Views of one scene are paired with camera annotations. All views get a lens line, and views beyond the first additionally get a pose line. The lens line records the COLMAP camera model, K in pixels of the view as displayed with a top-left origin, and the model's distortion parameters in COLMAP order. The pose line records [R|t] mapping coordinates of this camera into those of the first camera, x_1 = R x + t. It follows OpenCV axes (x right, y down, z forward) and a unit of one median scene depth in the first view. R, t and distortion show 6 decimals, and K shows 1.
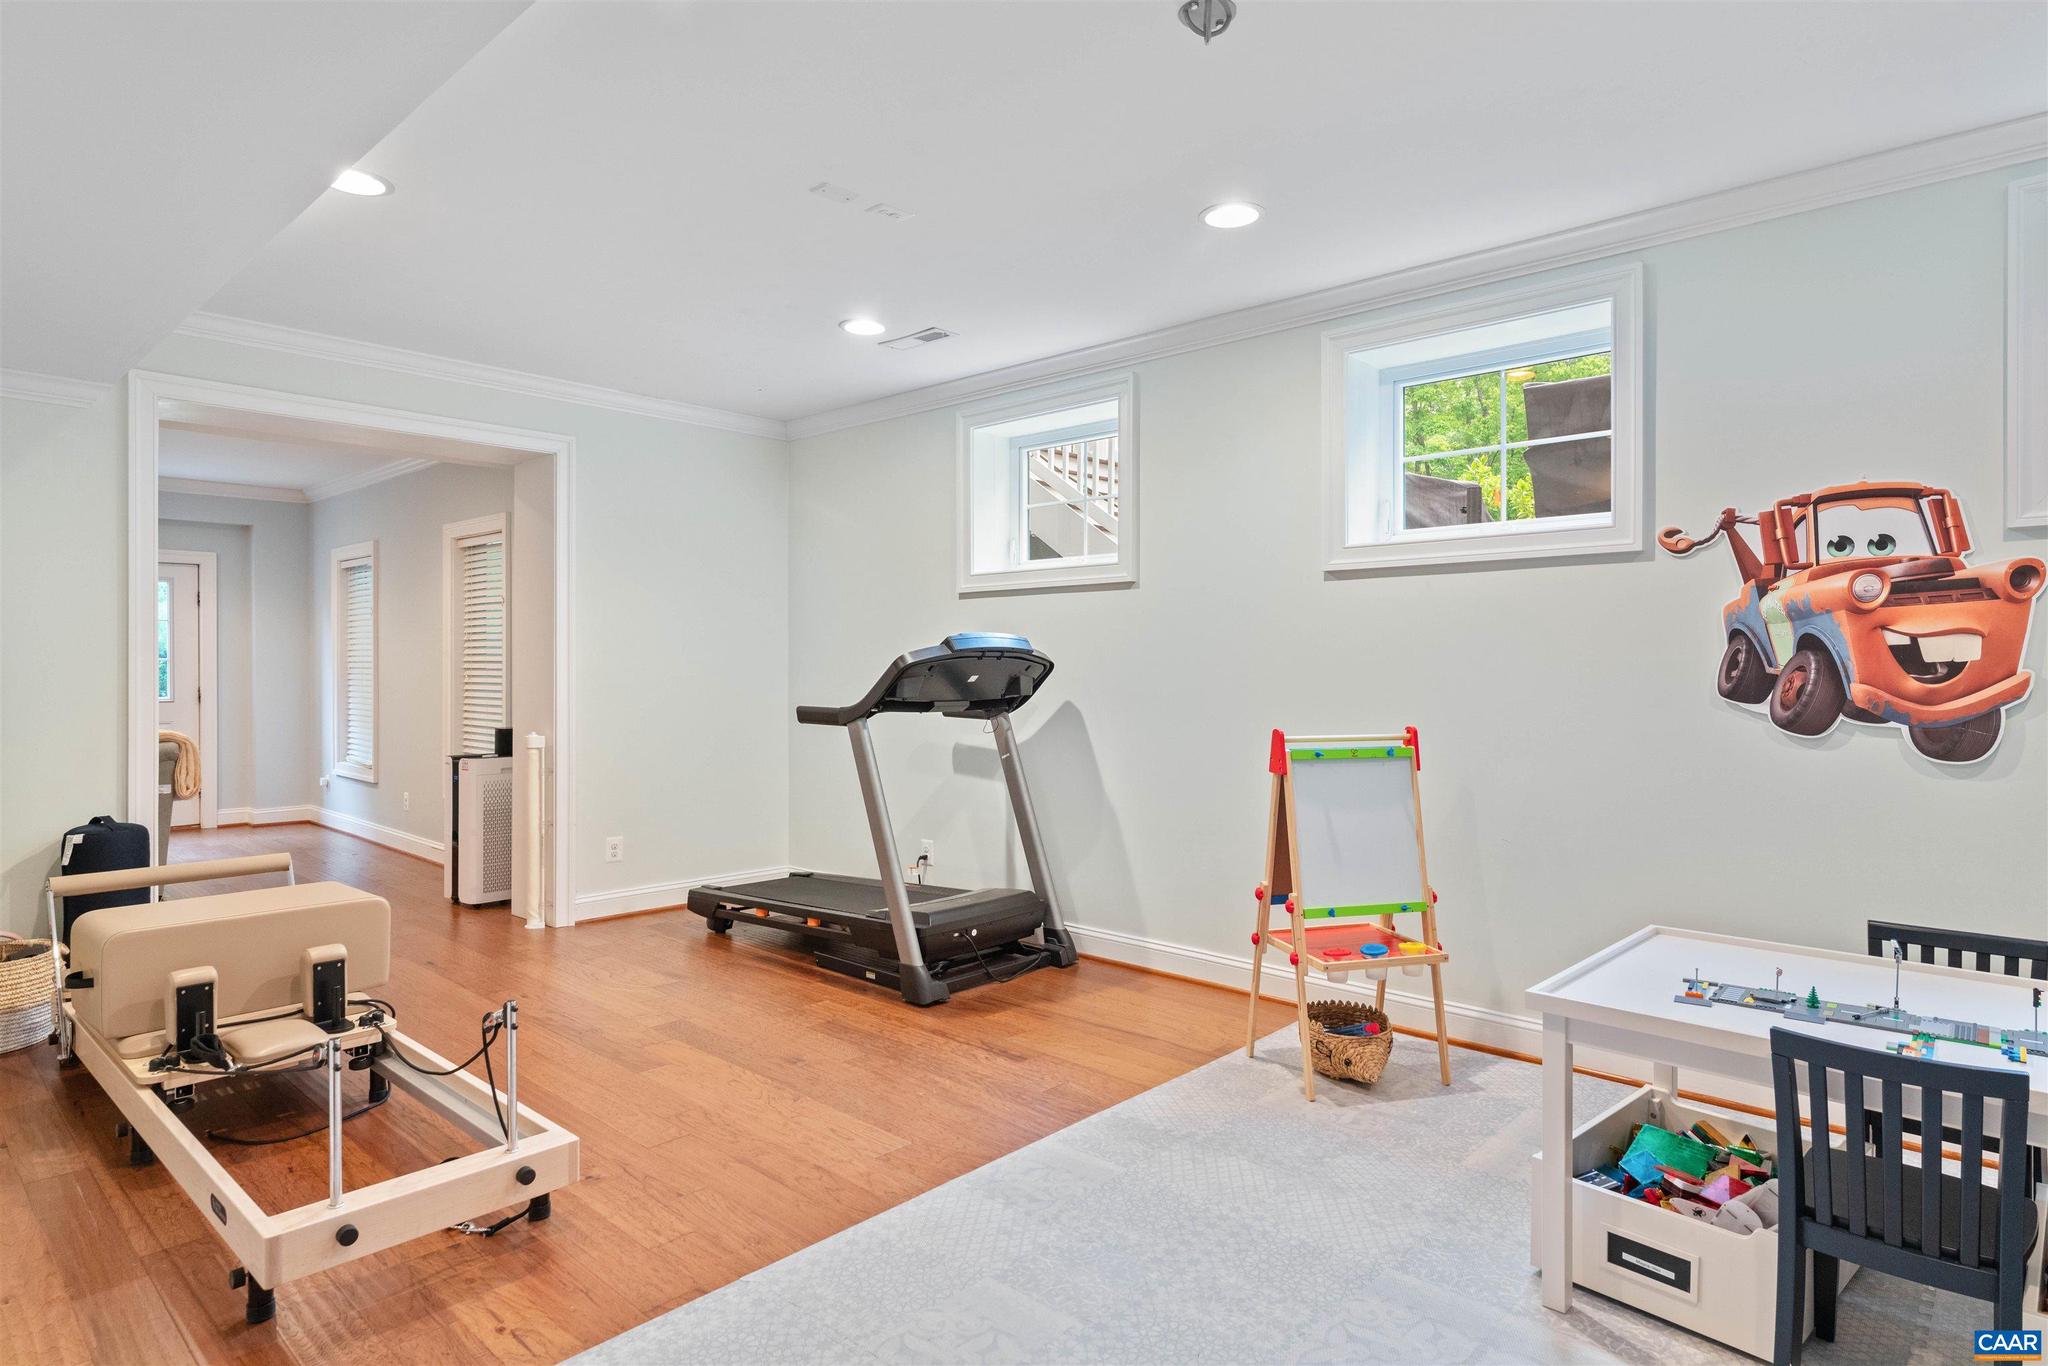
lens RADIAL K [[1134.8, 0, 1034.1], [0, 1134.8, 675.3], [0, 0, 1]] dist [0.002927, 0.000567]
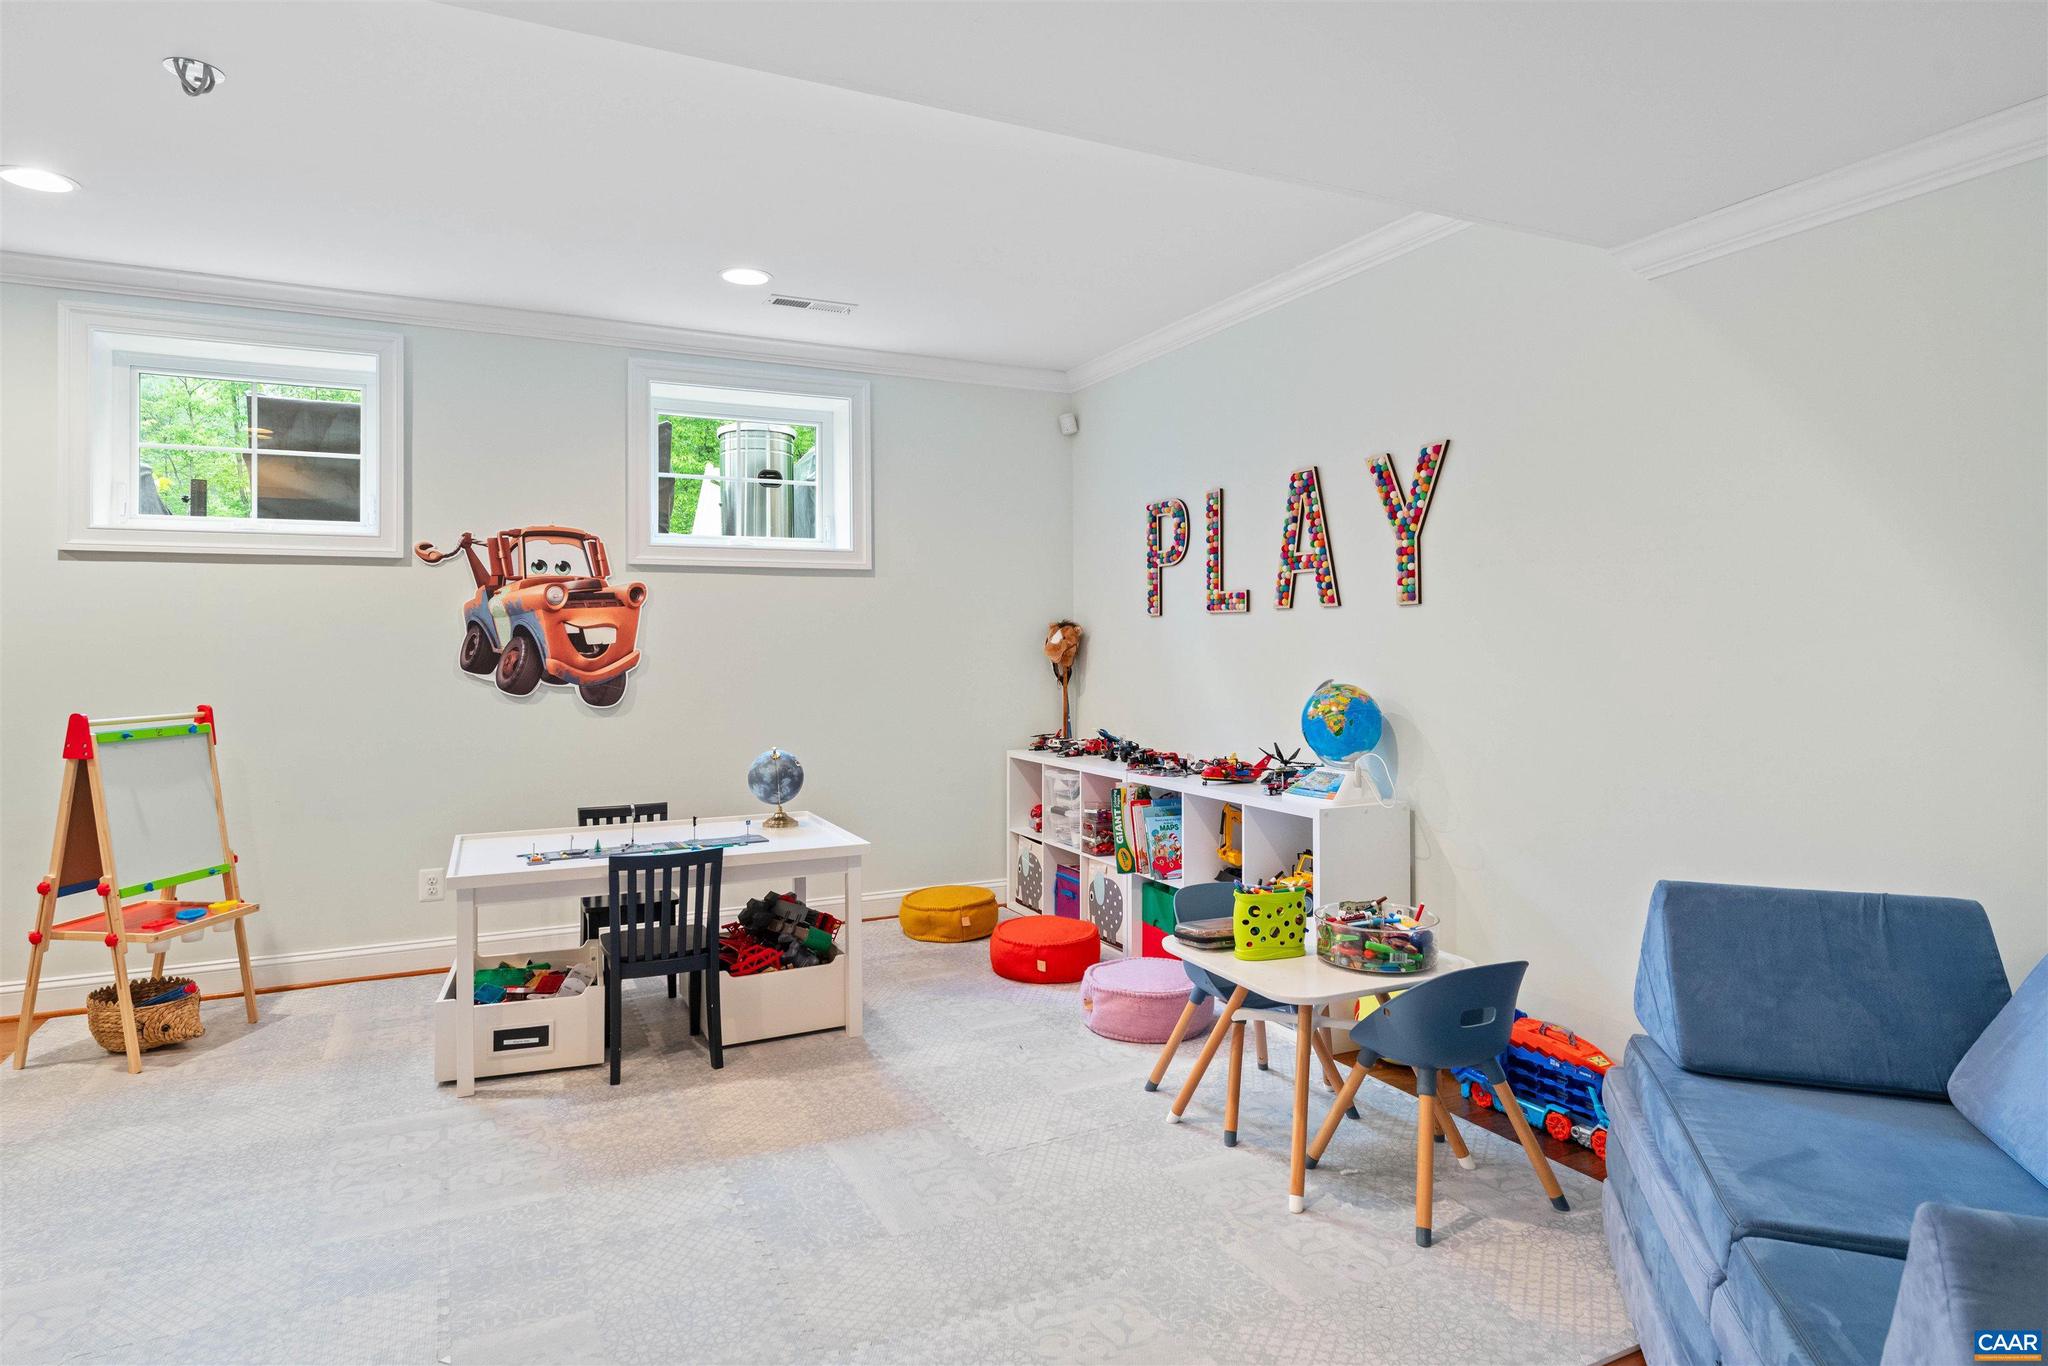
lens RADIAL K [[1134.8, 0, 1017.3], [0, 1134.8, 670.8], [0, 0, 1]] dist [0.002927, 0.000567]
pose [[0.364690, -0.021626, 0.930878, -0.432551], [0.013847, 0.999746, 0.017801, 0.004854], [-0.931026, 0.006397, 0.364896, -0.120906]]
